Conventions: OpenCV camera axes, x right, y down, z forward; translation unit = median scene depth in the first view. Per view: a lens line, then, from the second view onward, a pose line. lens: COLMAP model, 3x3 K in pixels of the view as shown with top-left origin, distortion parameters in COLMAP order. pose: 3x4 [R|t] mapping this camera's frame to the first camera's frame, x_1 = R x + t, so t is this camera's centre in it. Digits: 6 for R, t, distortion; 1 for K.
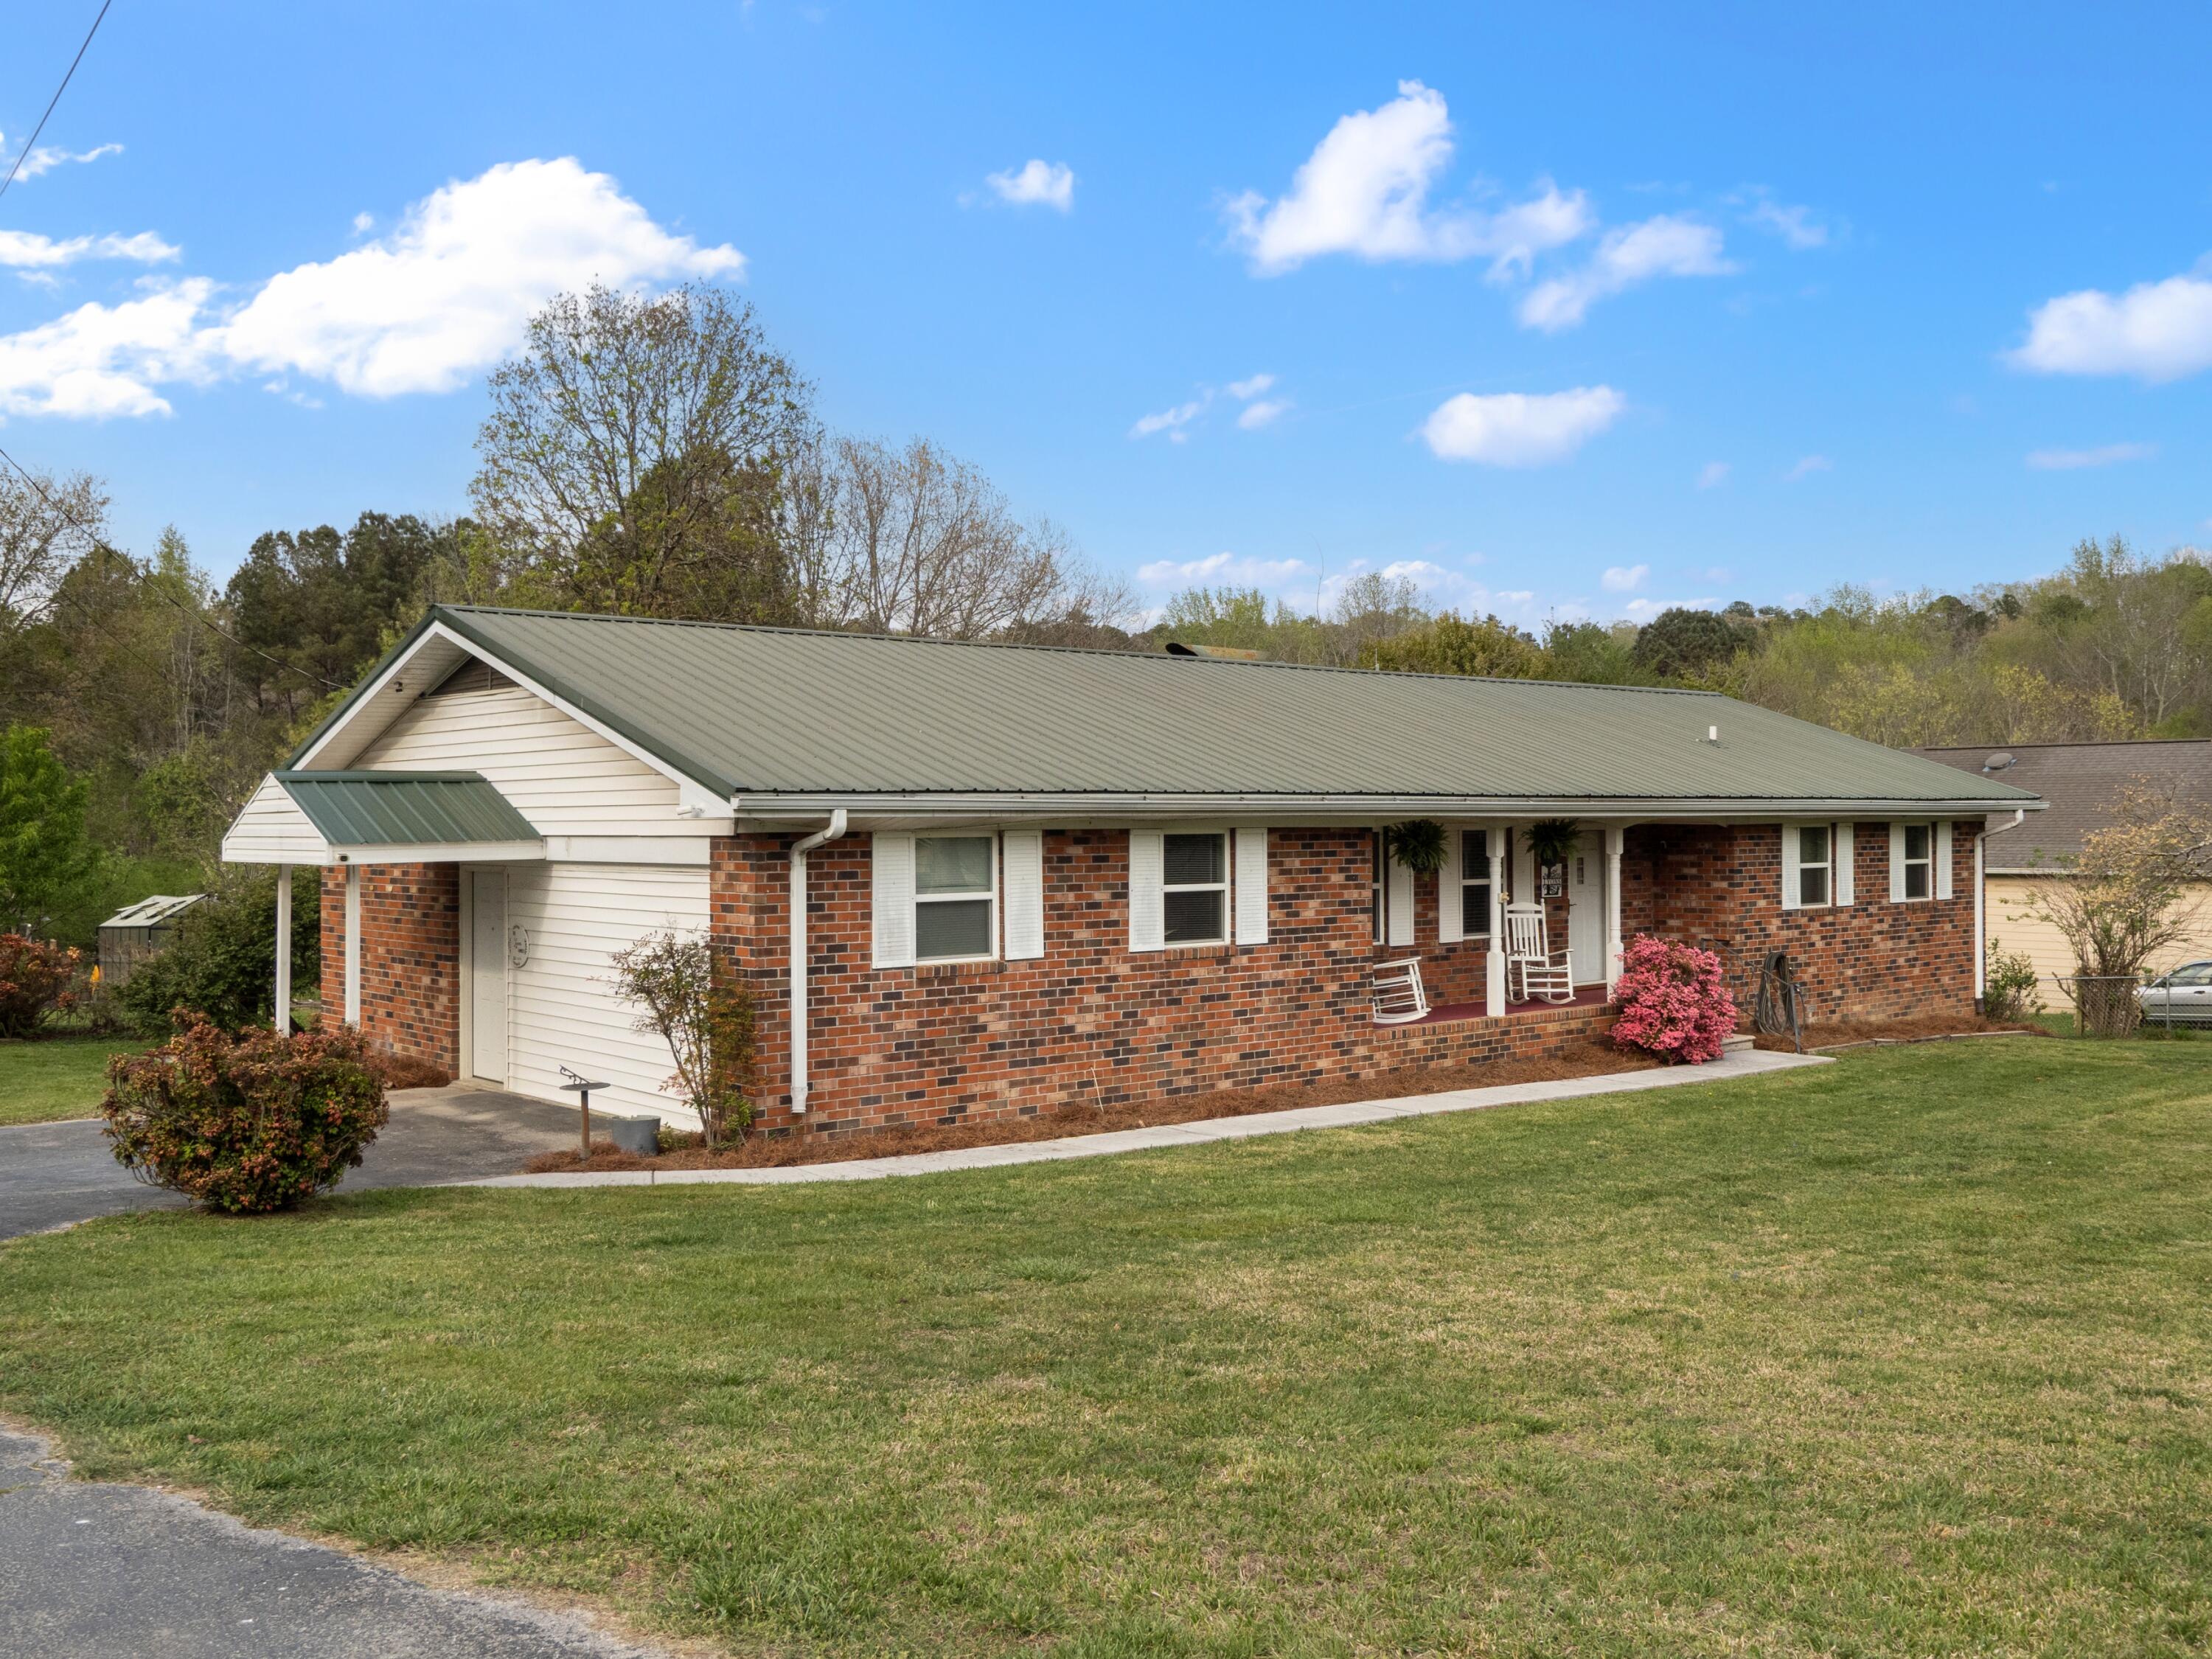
lens RADIAL K [[1943.9, 0, 1105.3], [0, 1943.9, 830.5], [0, 0, 1]] dist [-0.009482, -0.002335]
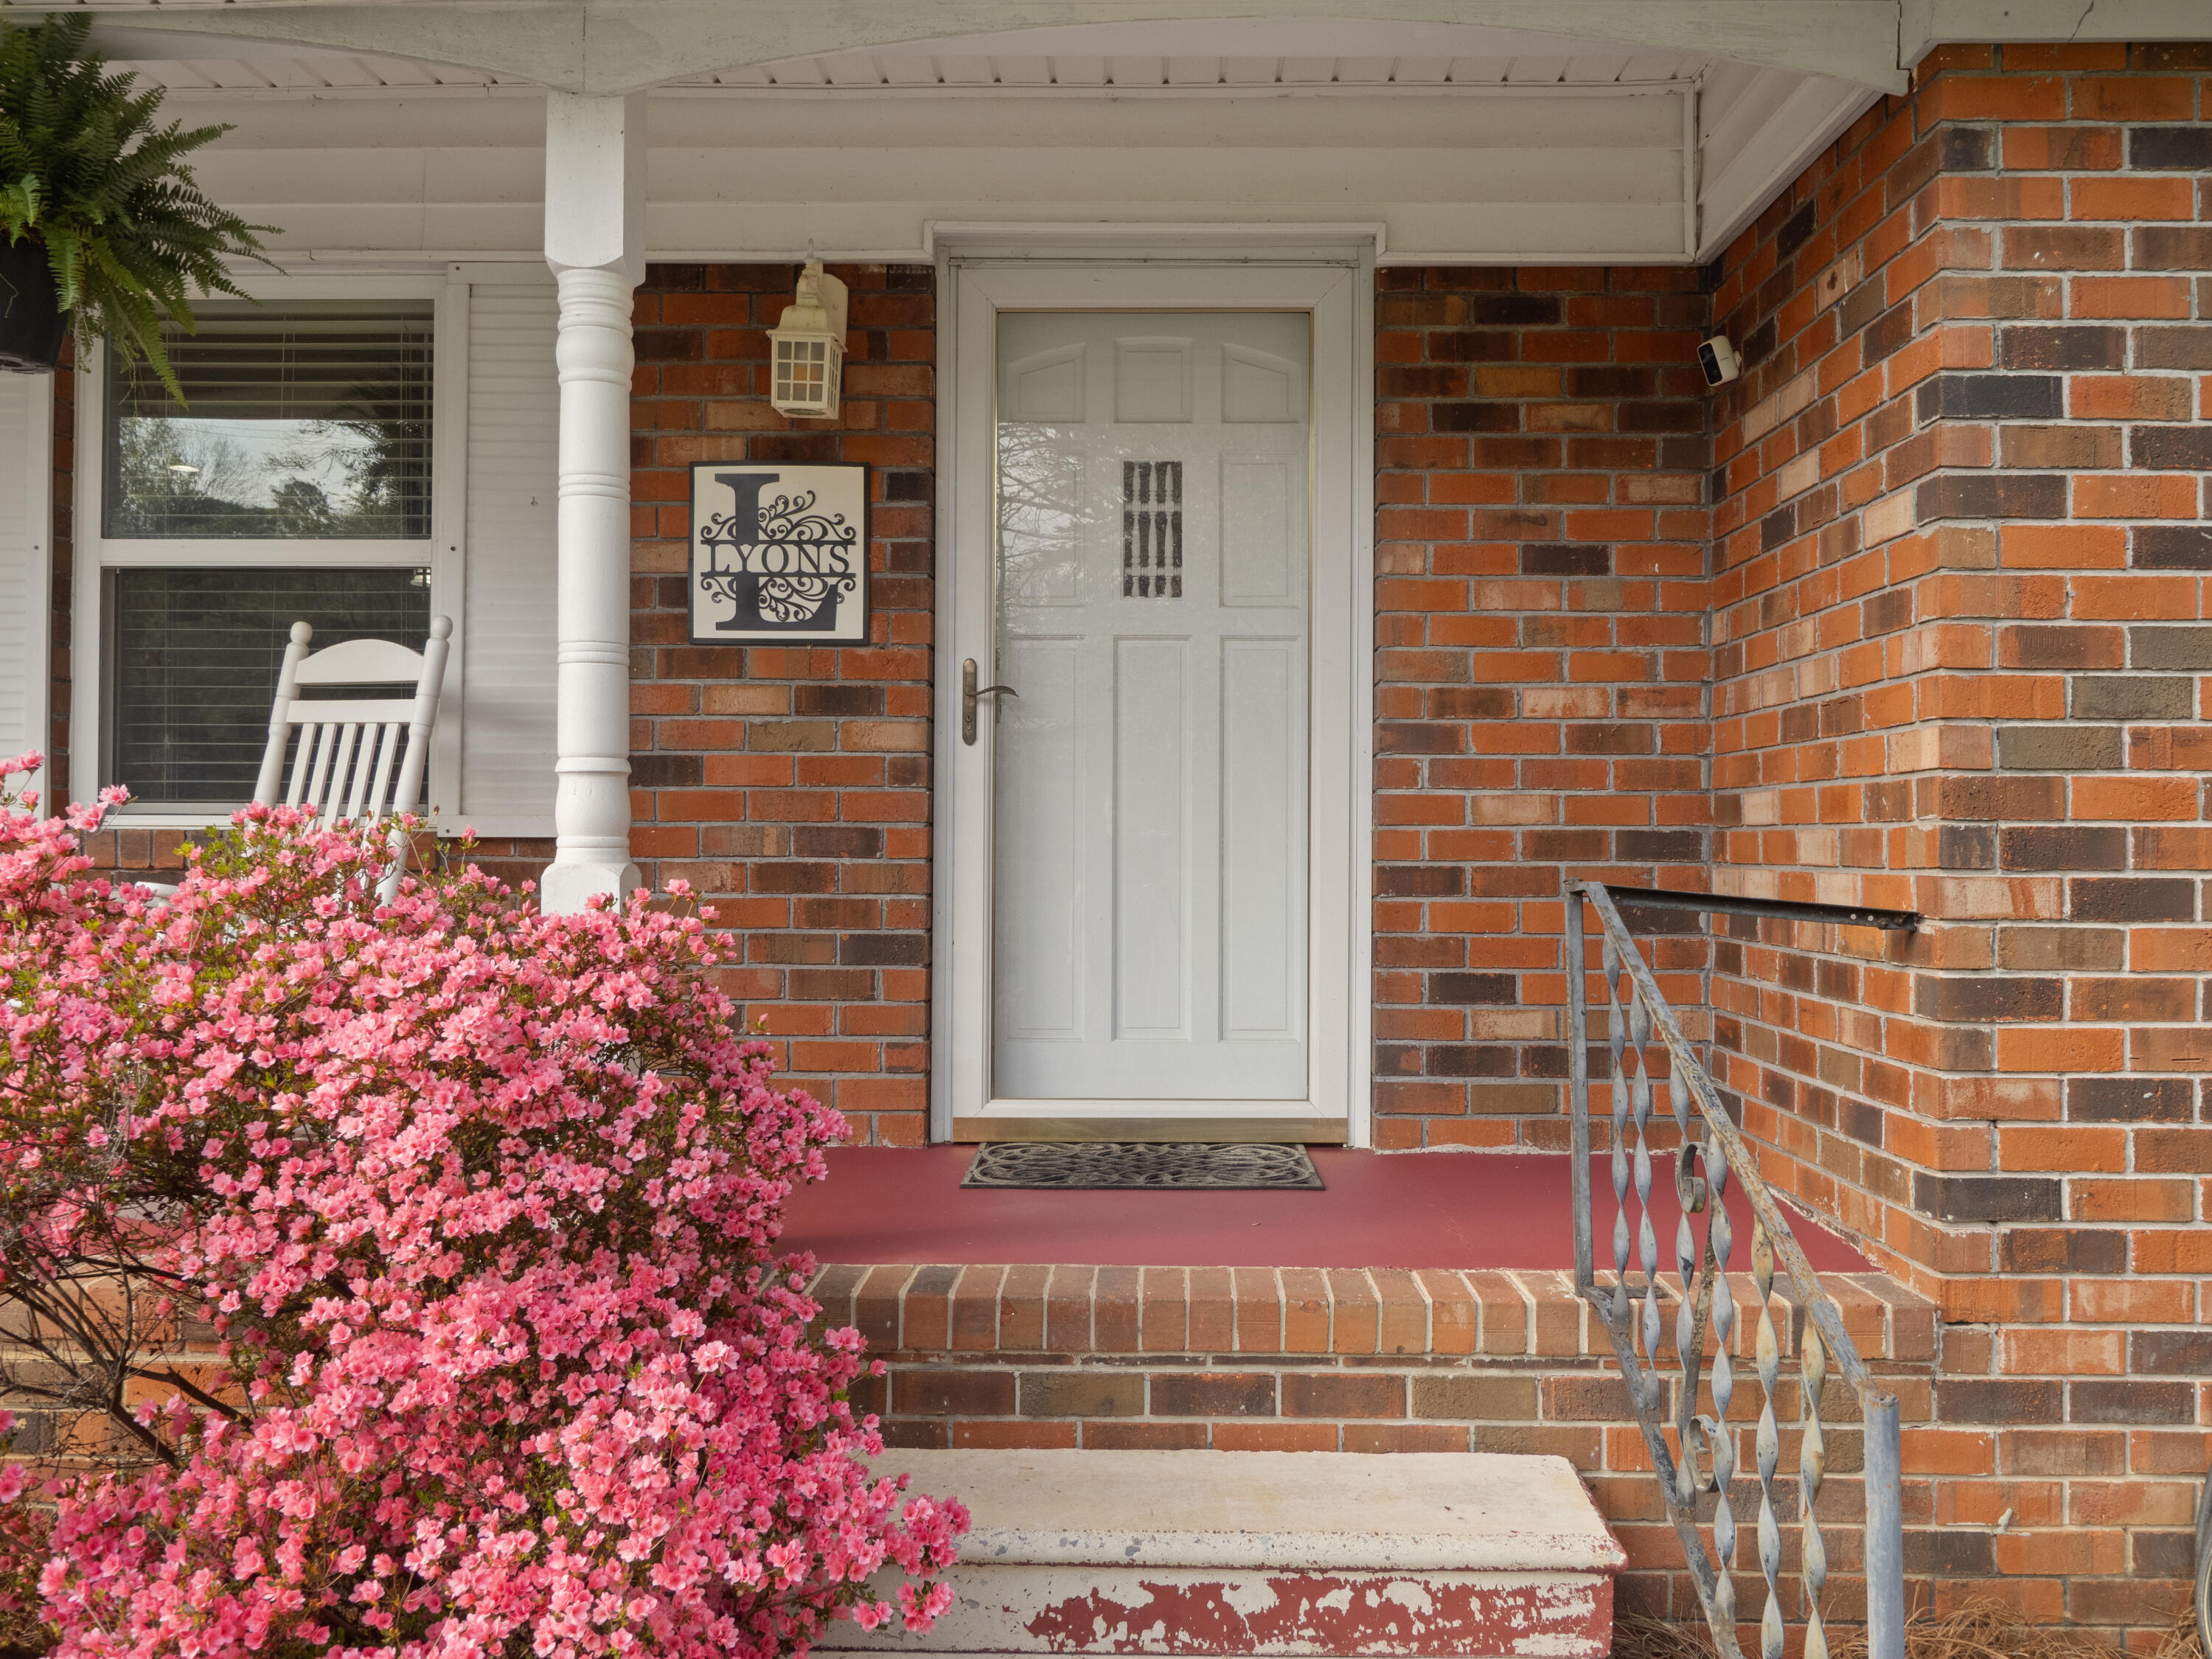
lens RADIAL K [[1764.5, 0, 1106.7], [0, 1764.5, 827.6], [0, 0, 1]] dist [-0.004990, -0.002404]
pose [[0.743633, 0.007336, -0.668547, 0.361759], [-0.011957, 0.999926, -0.002328, 0.051590], [0.668481, 0.009725, 0.743666, 0.870604]]
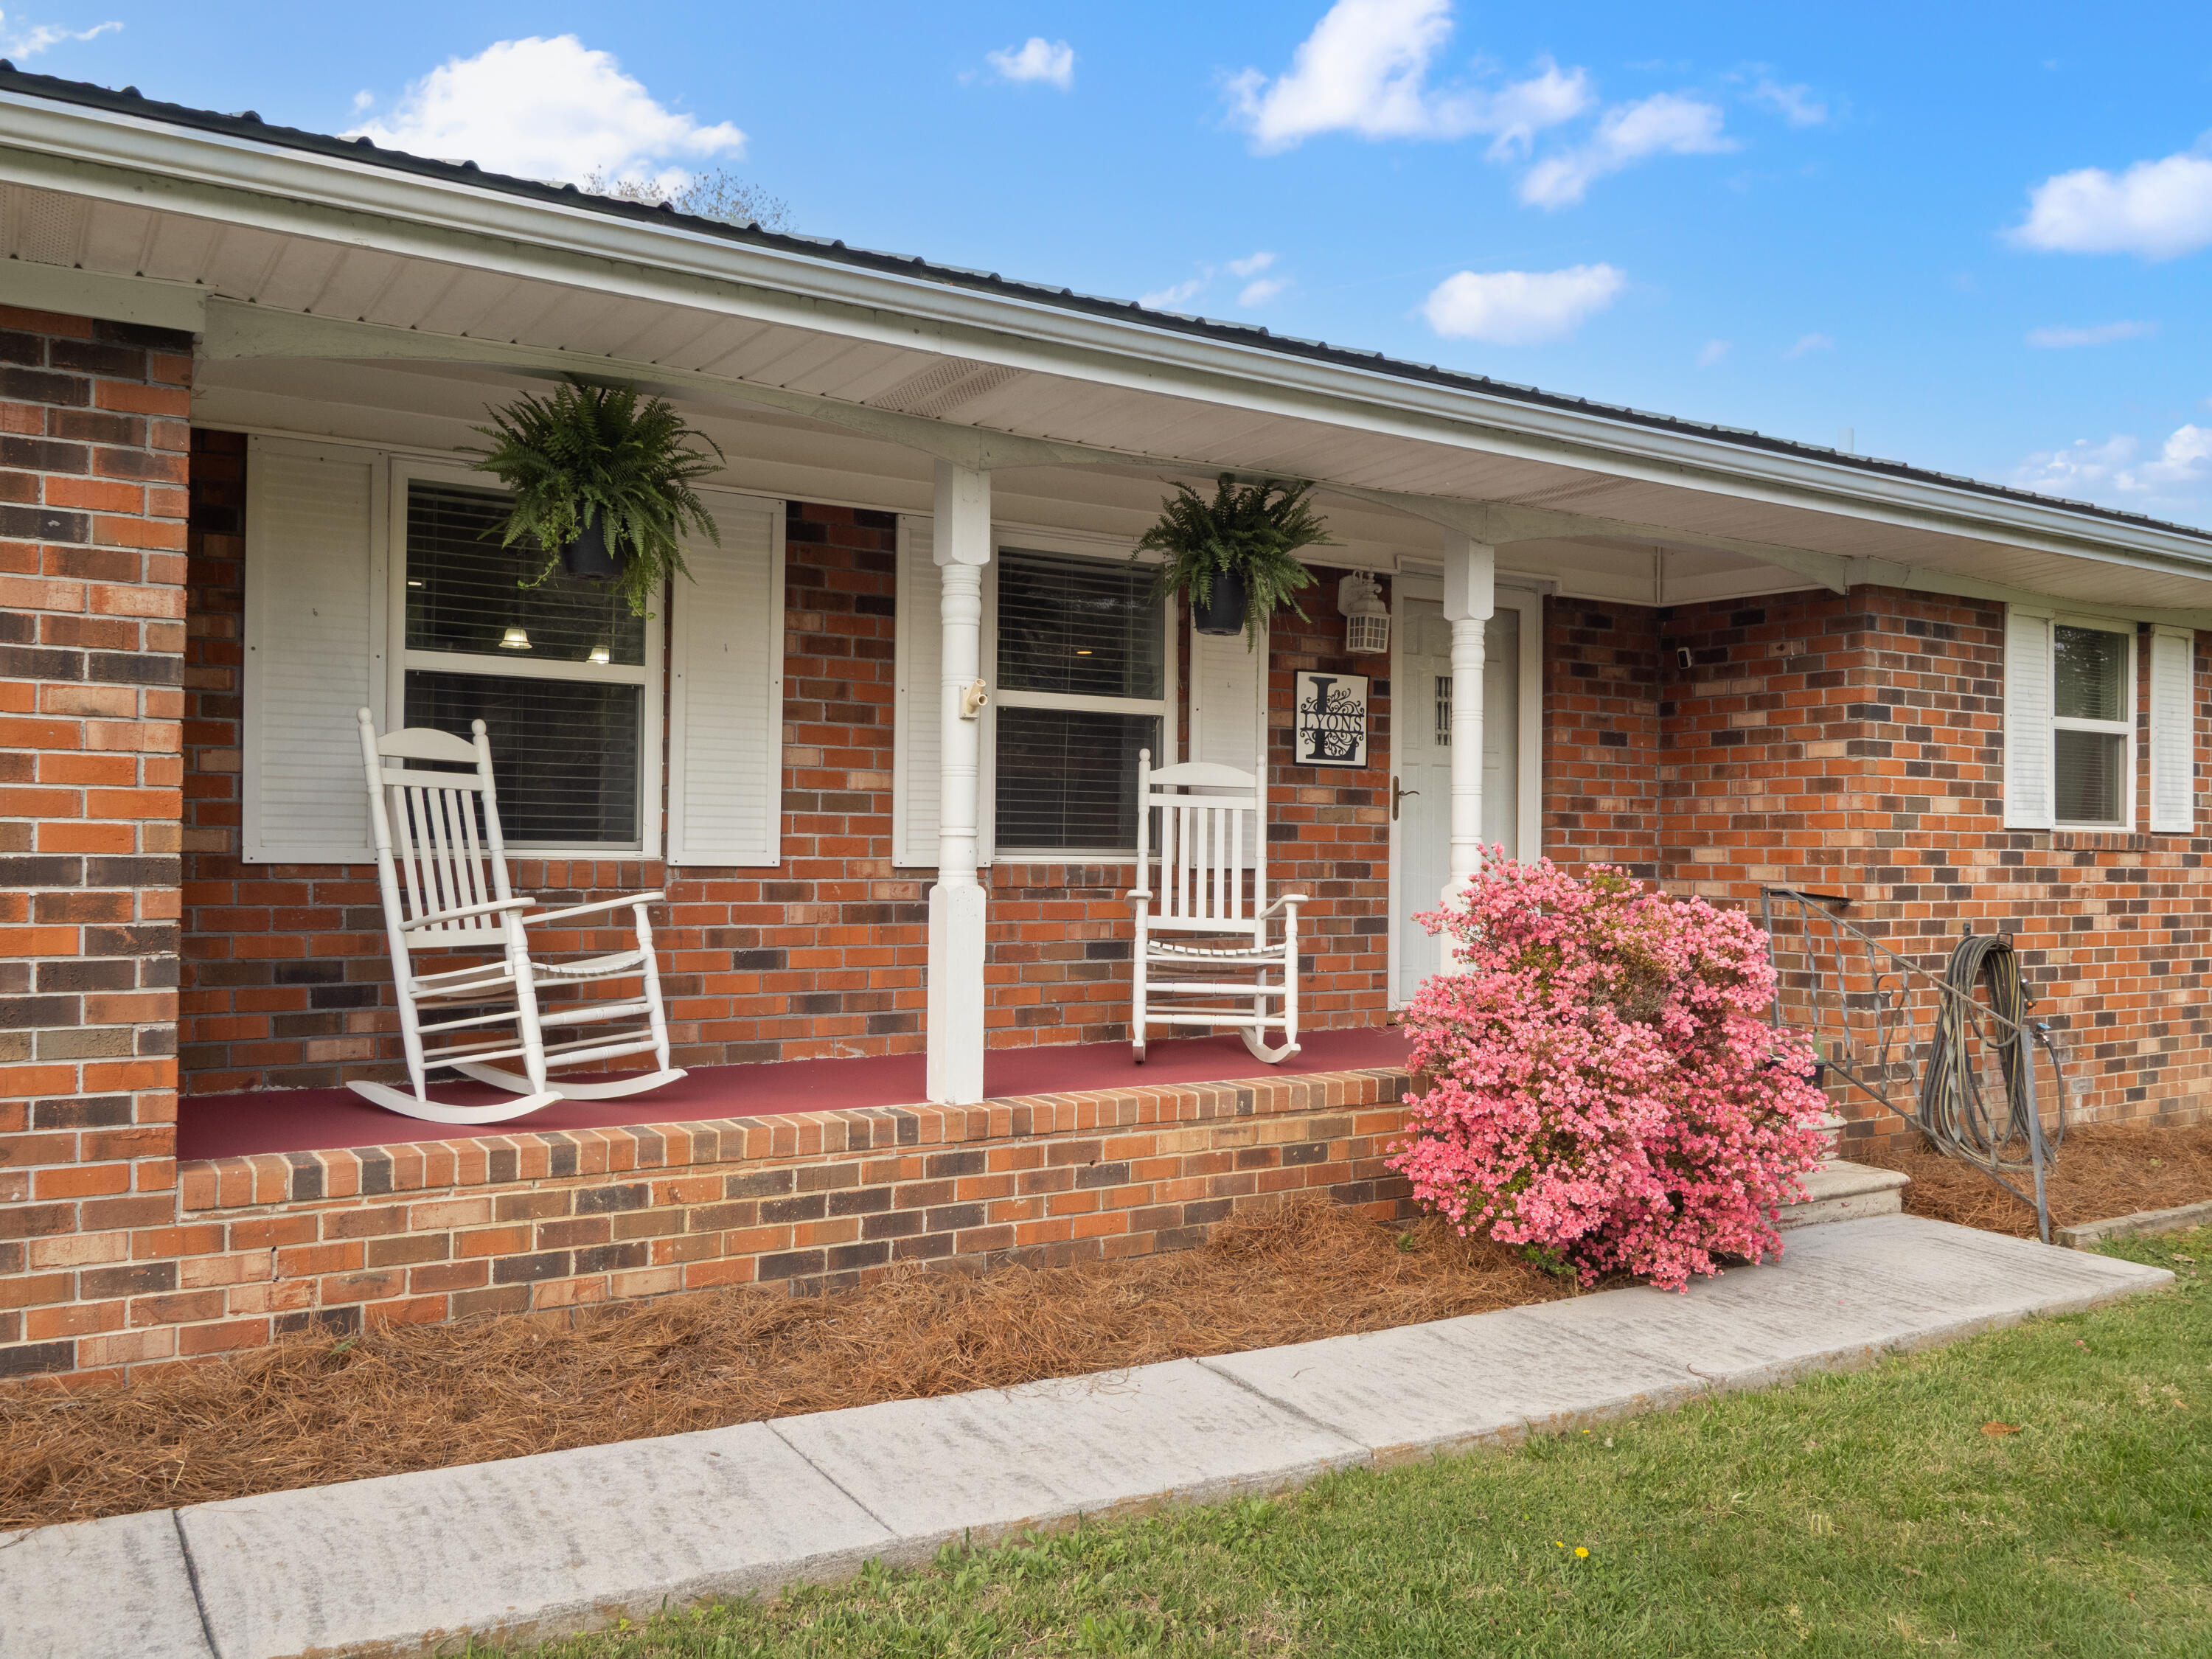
lens RADIAL K [[1764.5, 0, 1111.0], [0, 1764.5, 828.9], [0, 0, 1]] dist [-0.004990, -0.002404]
pose [[0.989000, 0.016660, -0.146972, 0.232038], [-0.018381, 0.999777, -0.010356, 0.049395], [0.146767, 0.012944, 0.989086, 0.648181]]
